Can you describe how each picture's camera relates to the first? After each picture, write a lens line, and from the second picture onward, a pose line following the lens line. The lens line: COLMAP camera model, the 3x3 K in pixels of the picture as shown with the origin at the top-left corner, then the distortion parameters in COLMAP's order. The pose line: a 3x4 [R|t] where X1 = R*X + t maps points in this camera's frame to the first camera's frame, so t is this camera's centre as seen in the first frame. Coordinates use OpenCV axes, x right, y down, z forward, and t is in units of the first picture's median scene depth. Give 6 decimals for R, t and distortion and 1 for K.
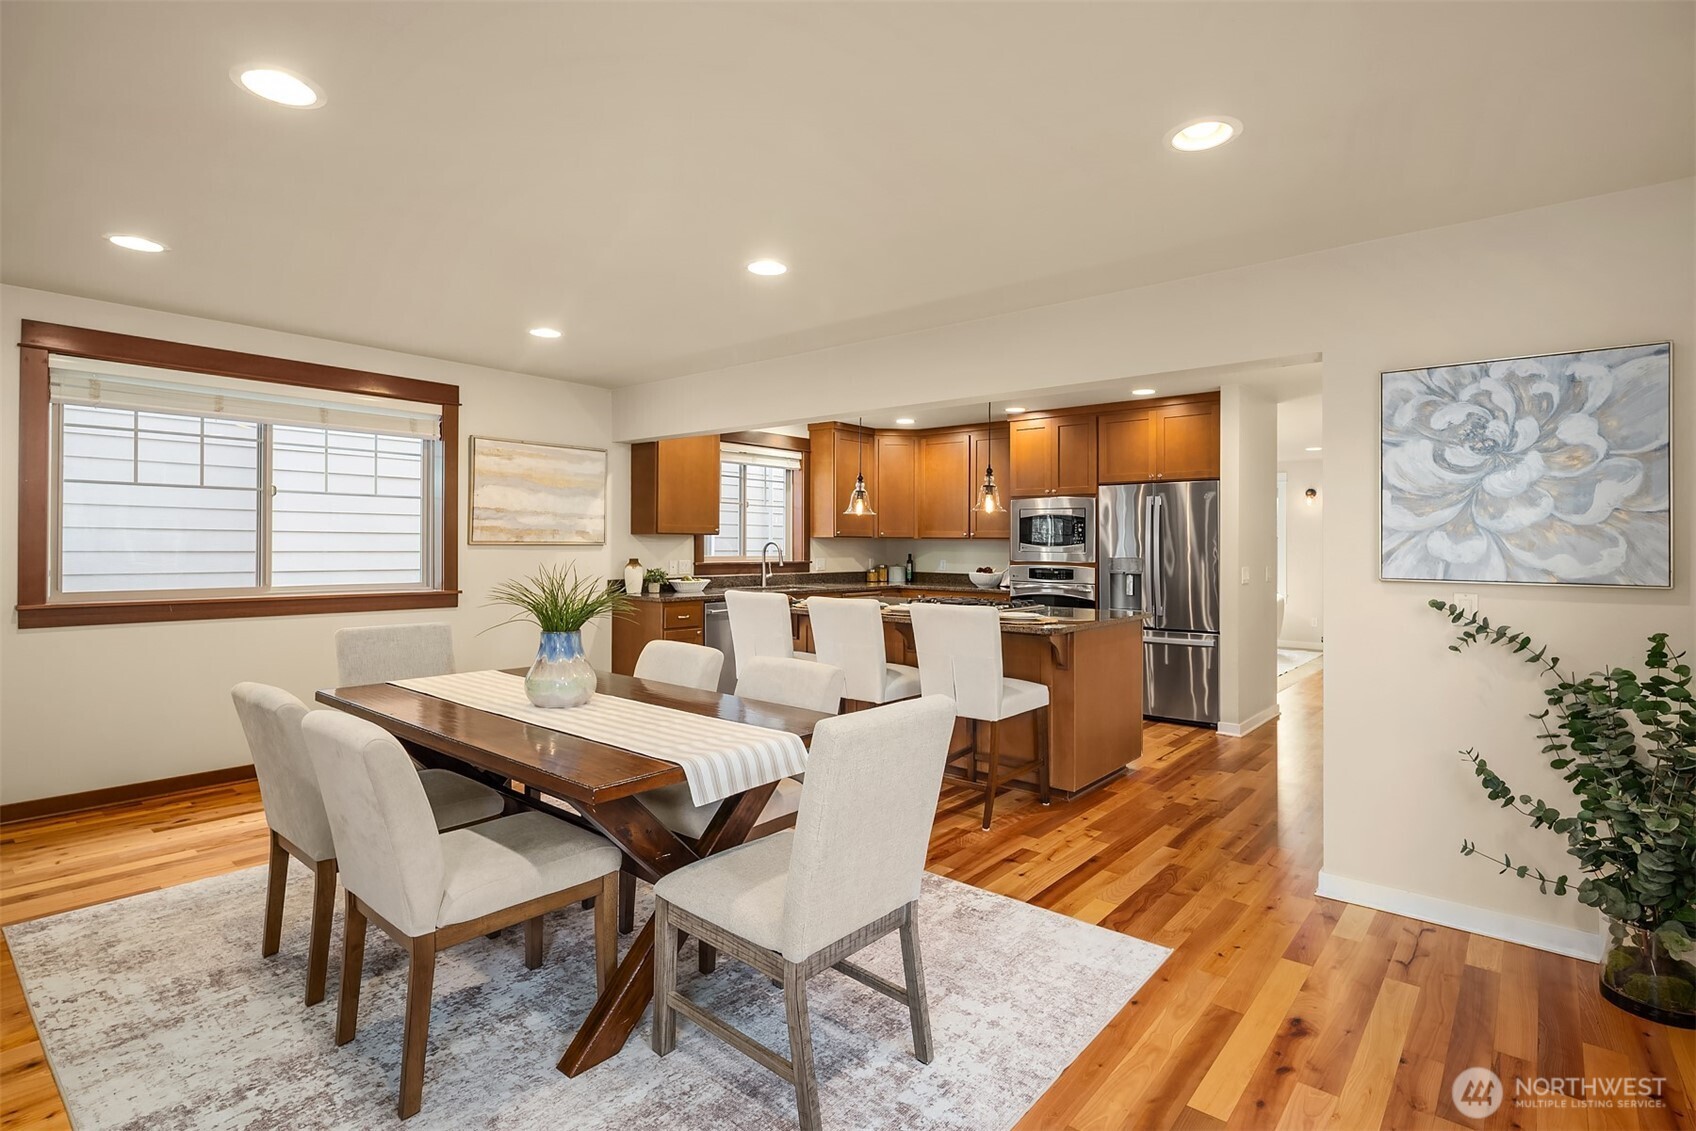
lens RADIAL K [[822.6, 0, 847.9], [0, 822.6, 543.1], [0, 0, 1]] dist [0.000010, -0.002075]
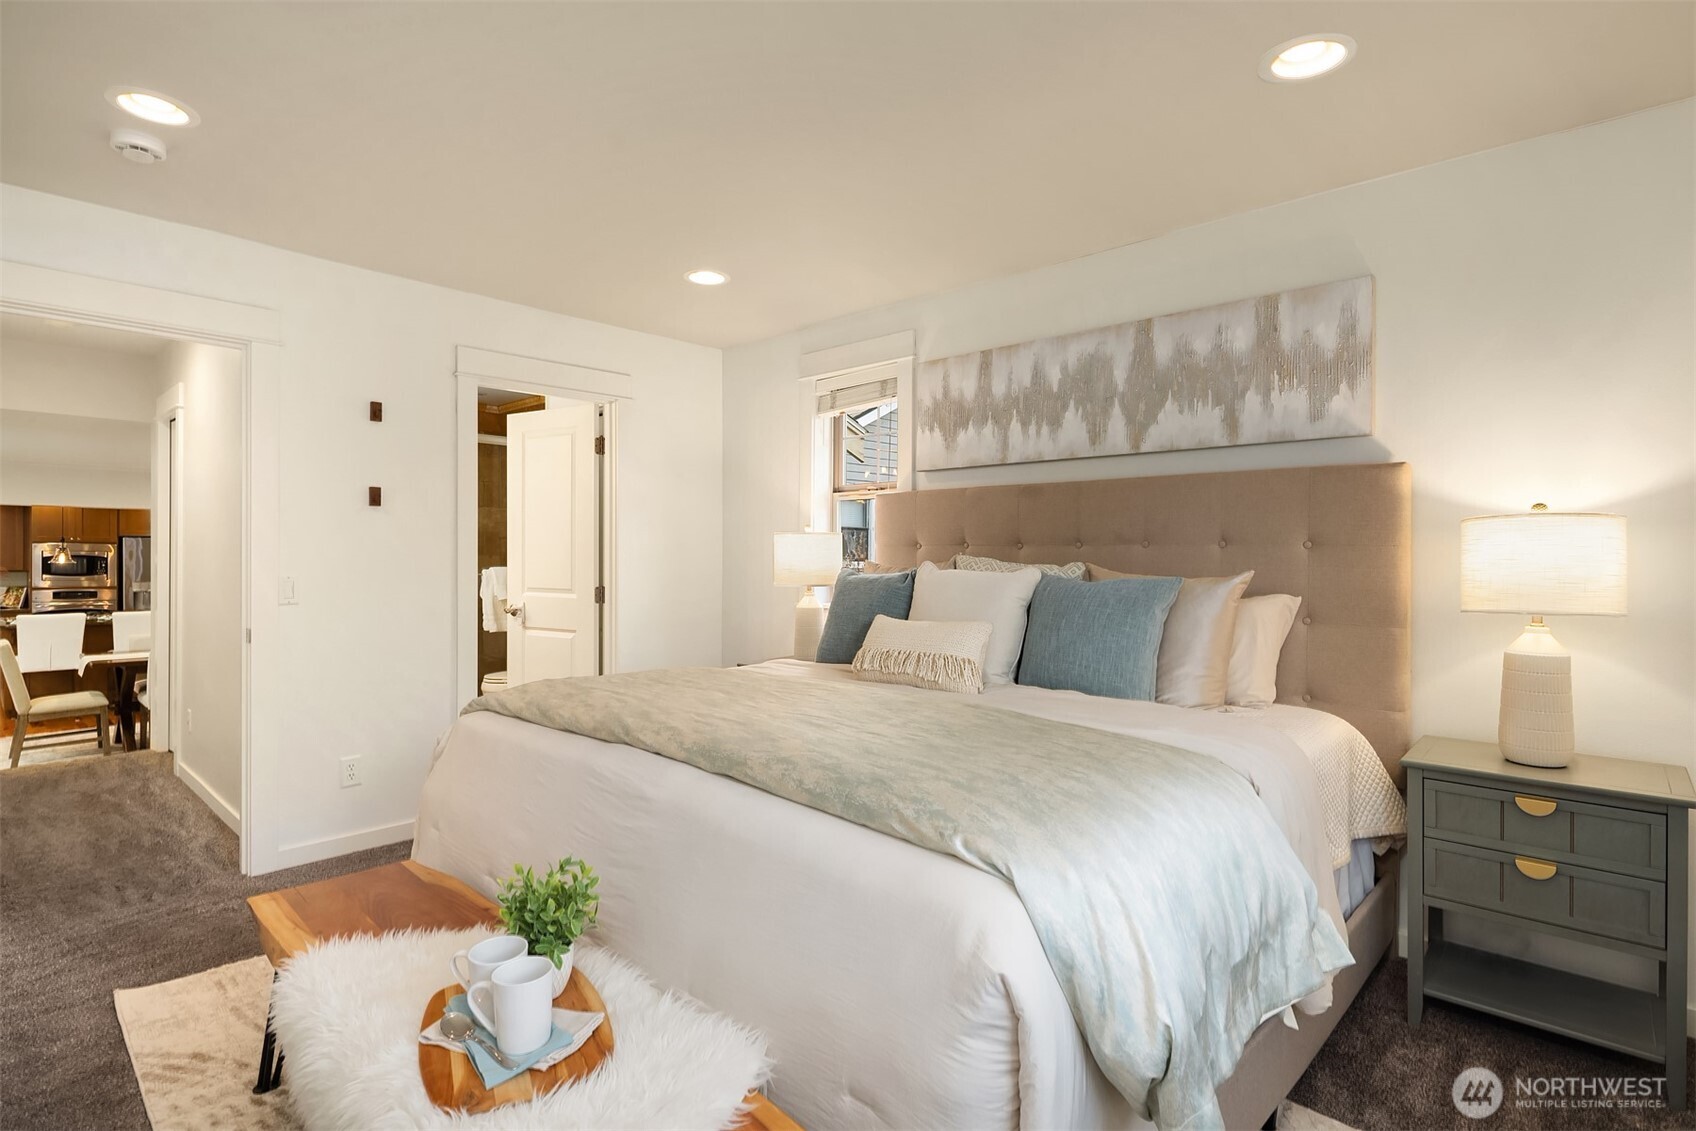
lens RADIAL K [[842.7, 0, 842.1], [0, 842.7, 548.0], [0, 0, 1]] dist [0.001479, -0.000902]
pose [[0.056527, -0.000756, 0.998401, -1.272430], [-0.007130, 0.999974, 0.001161, -0.062634], [-0.998376, -0.007184, 0.056520, -0.490231]]
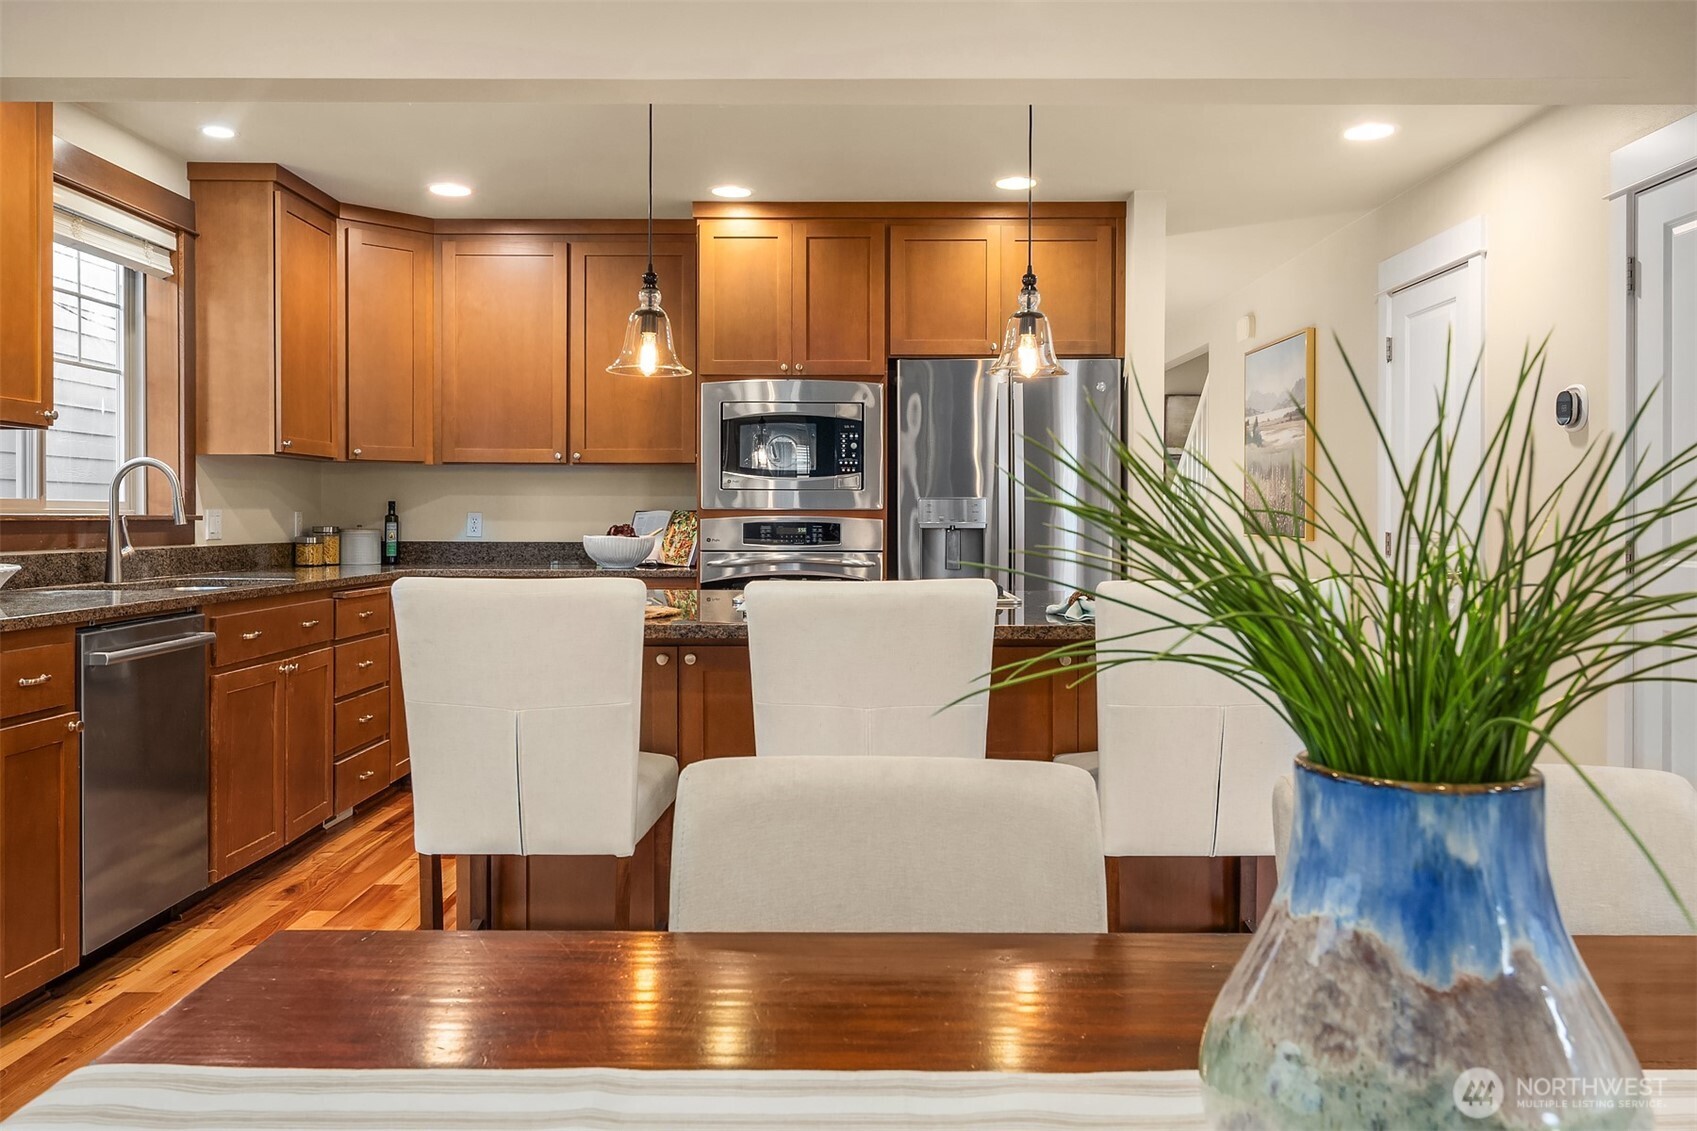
lens RADIAL K [[1319.9, 0, 848.5], [0, 1319.9, 565.5], [0, 0, 1]] dist [0.000566, 0.000472]
pose [[0.765506, -0.029960, 0.642731, -0.263734], [0.003715, 0.999105, 0.042147, 0.025127], [-0.643418, -0.029876, 0.764932, 0.387963]]
